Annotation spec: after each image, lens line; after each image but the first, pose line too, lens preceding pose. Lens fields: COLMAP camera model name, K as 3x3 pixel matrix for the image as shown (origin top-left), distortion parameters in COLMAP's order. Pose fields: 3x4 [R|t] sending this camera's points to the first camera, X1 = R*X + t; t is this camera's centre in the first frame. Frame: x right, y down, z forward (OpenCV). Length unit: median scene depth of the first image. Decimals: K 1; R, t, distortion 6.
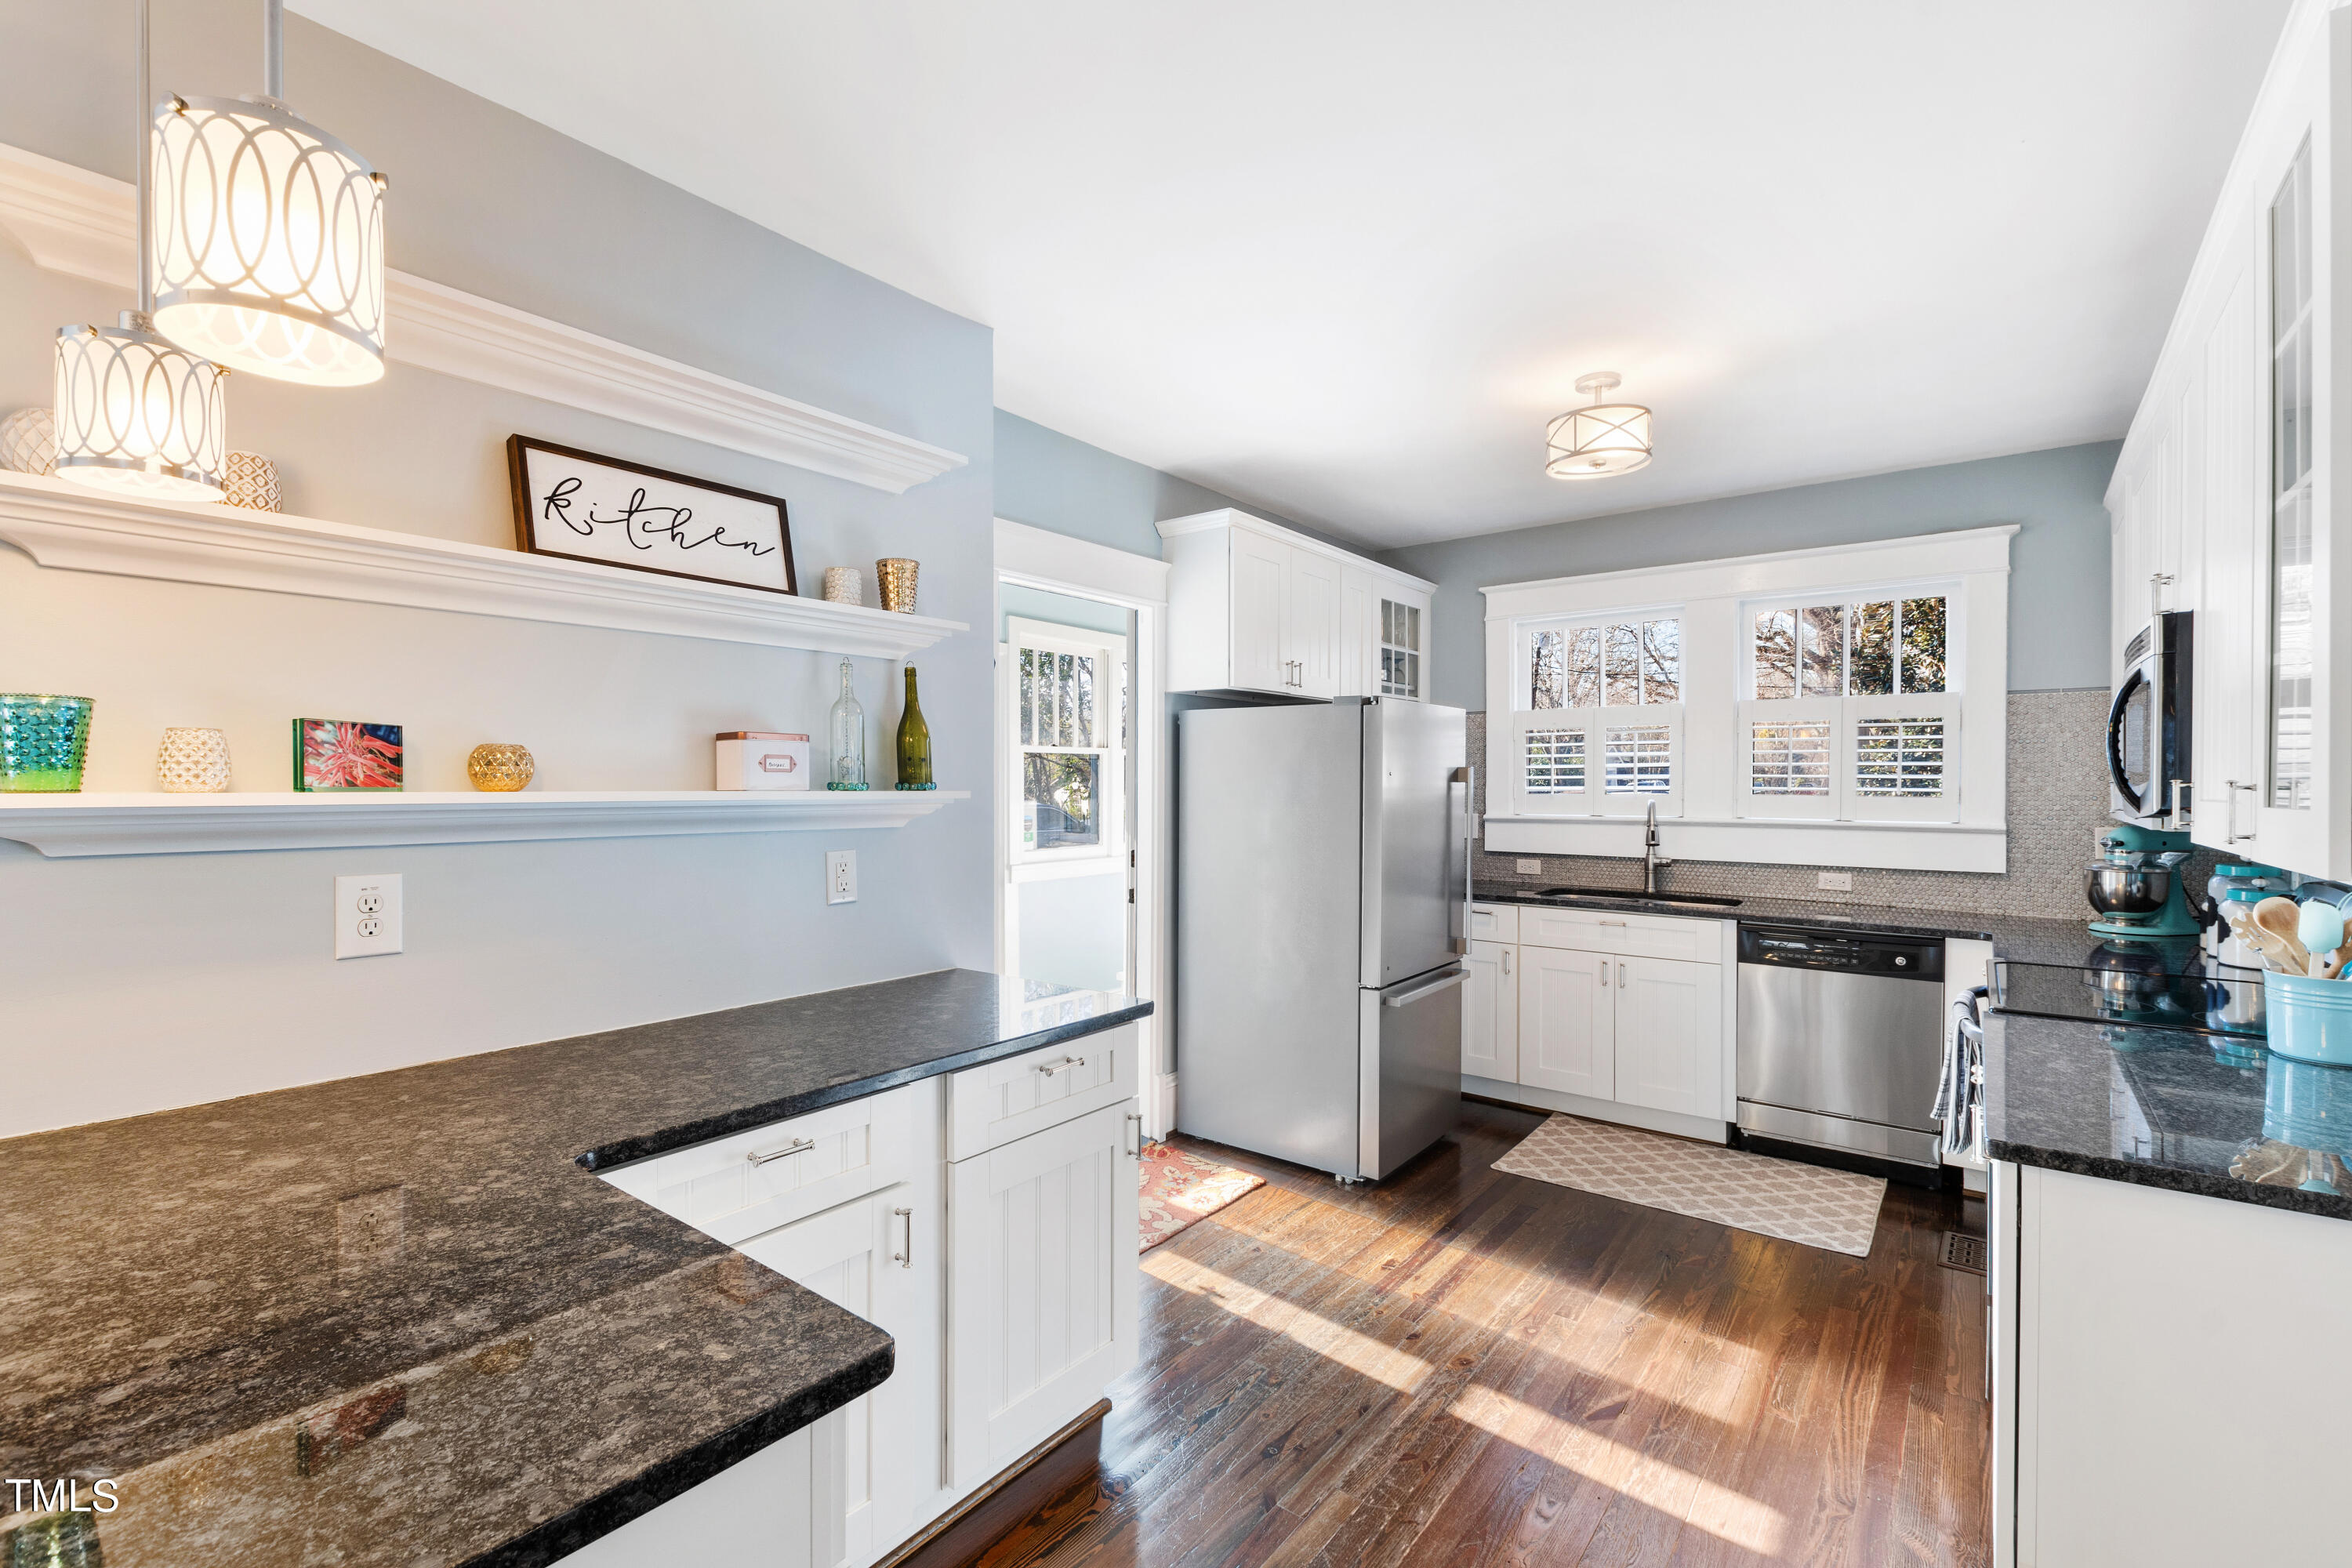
lens RADIAL K [[1034.2, 0, 1158.4], [0, 1034.2, 784.4], [0, 0, 1]] dist [0.003538, 0.000255]
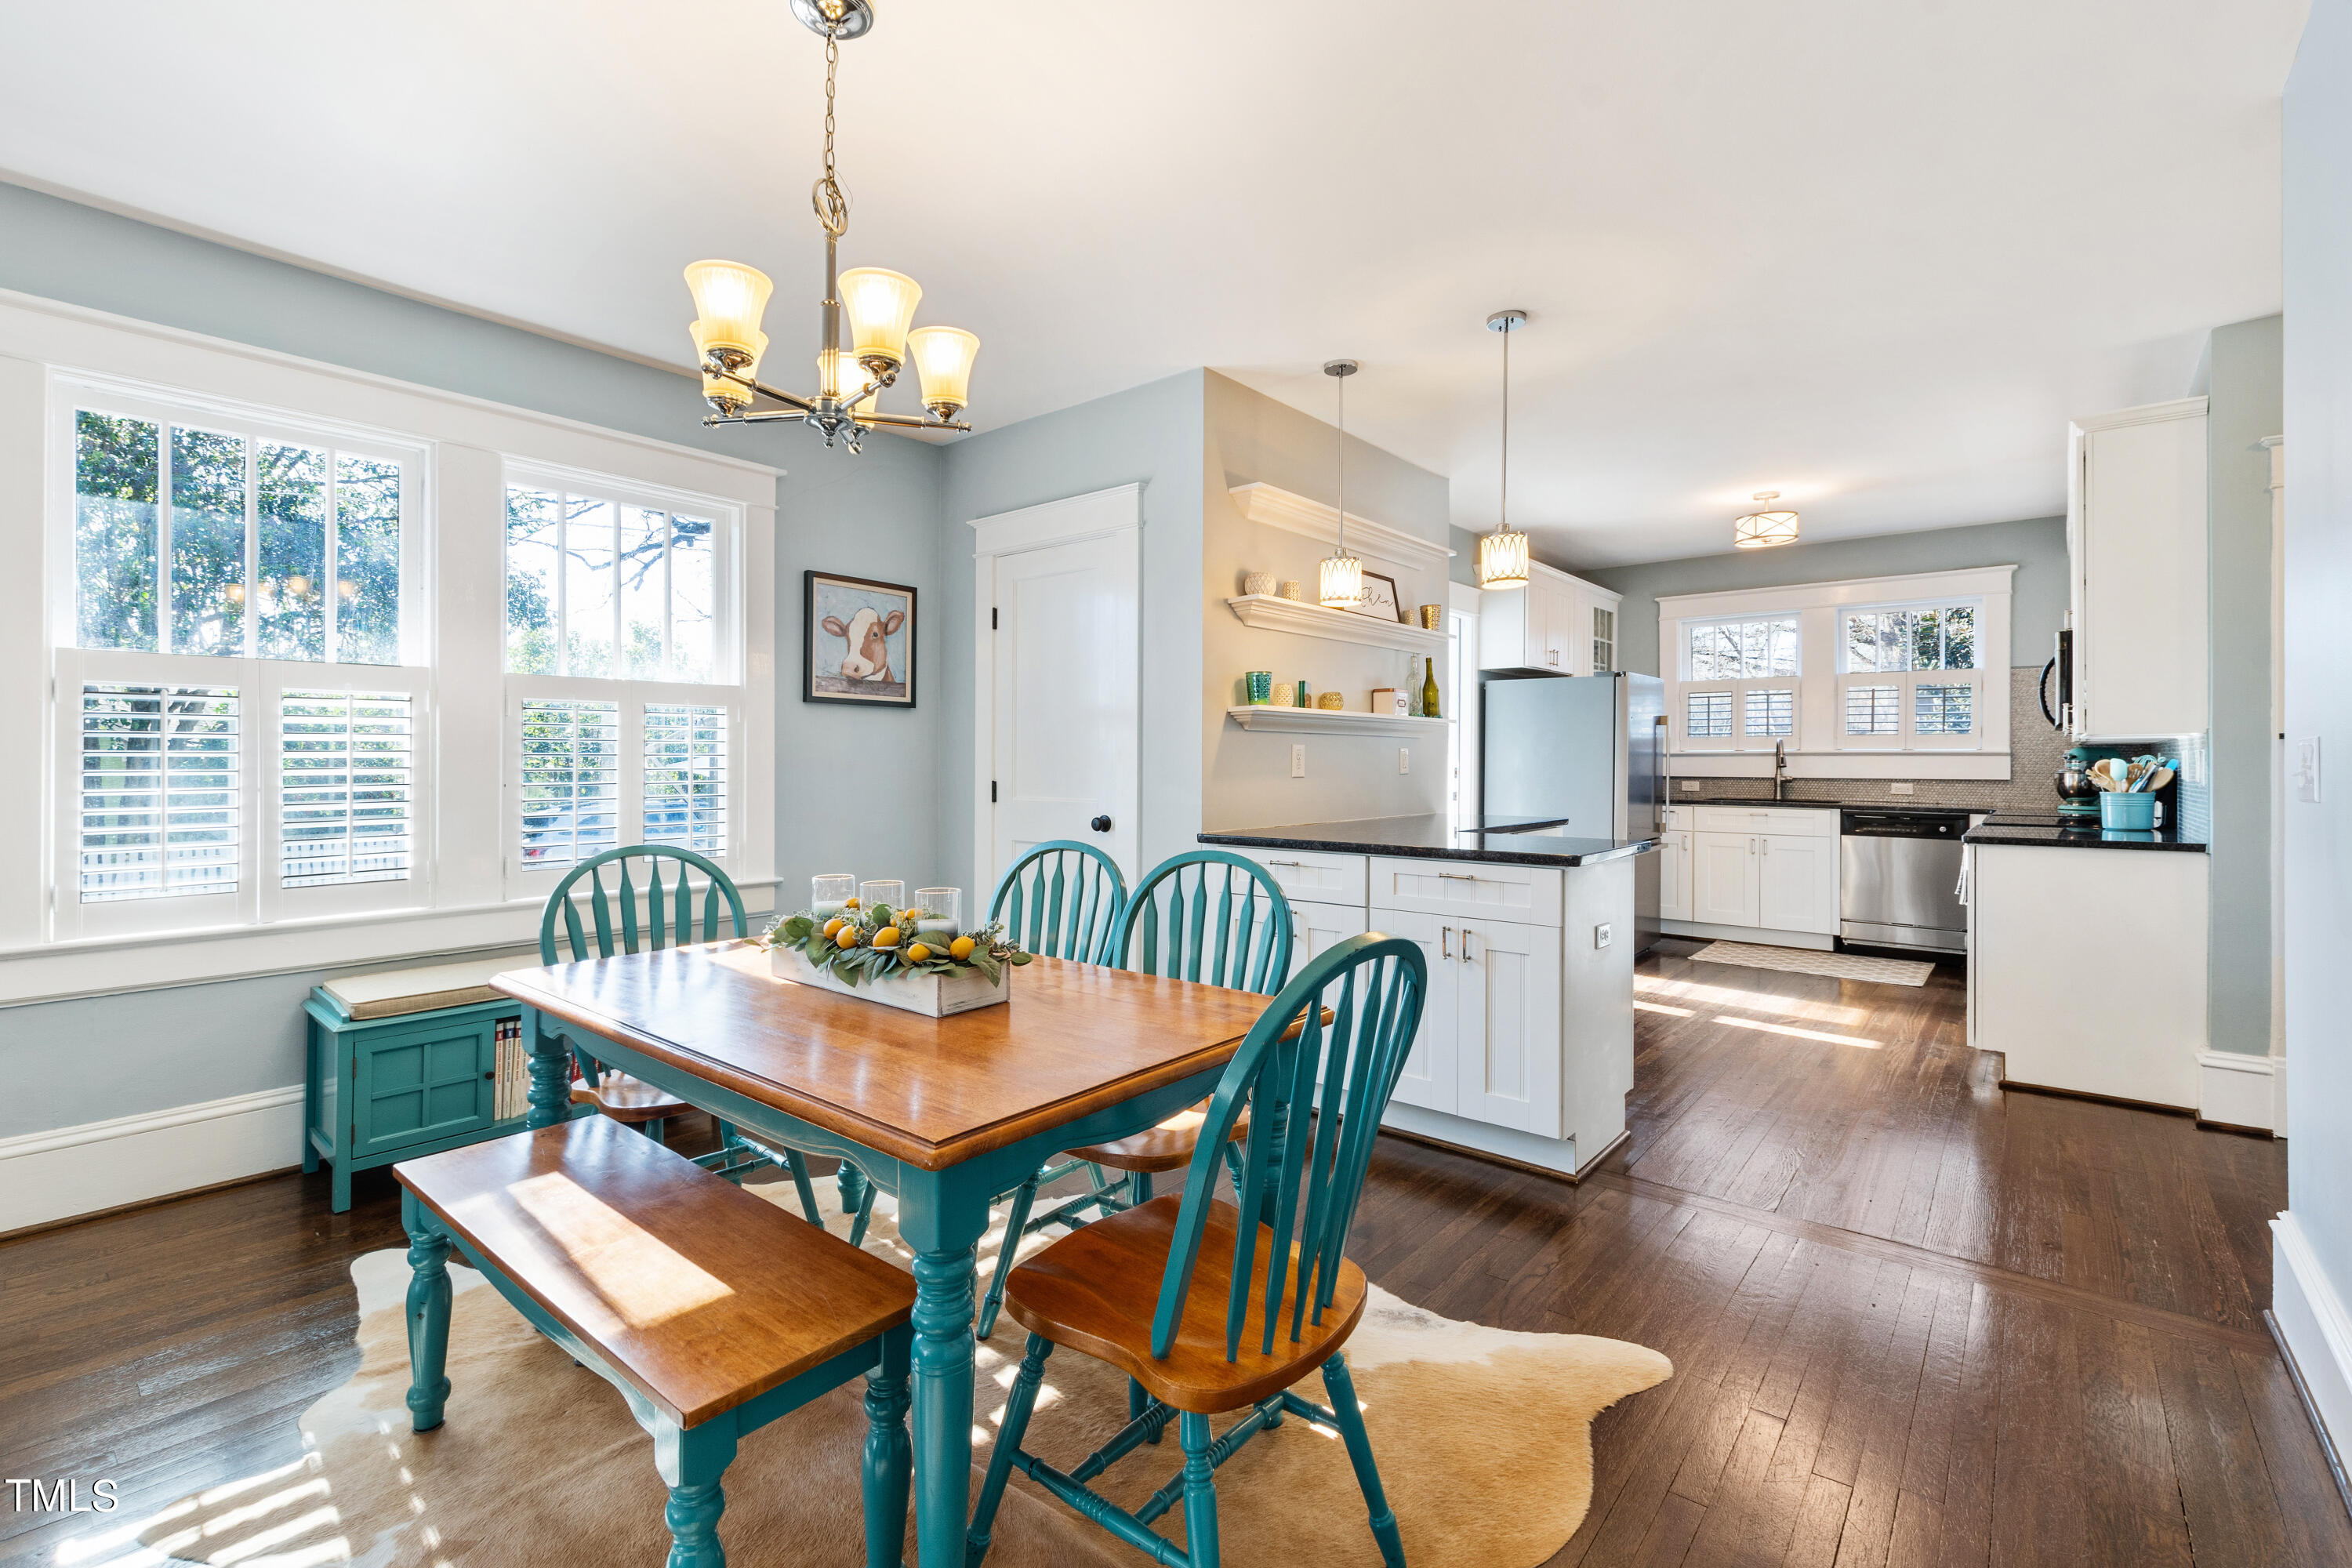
lens RADIAL K [[1034.2, 0, 1172.4], [0, 1034.2, 759.7], [0, 0, 1]] dist [0.003538, 0.000255]
pose [[0.999408, -0.000312, -0.034391, -0.429923], [0.000213, 0.999996, -0.002865, 0.058752], [0.034391, 0.002856, 0.999404, -0.656877]]
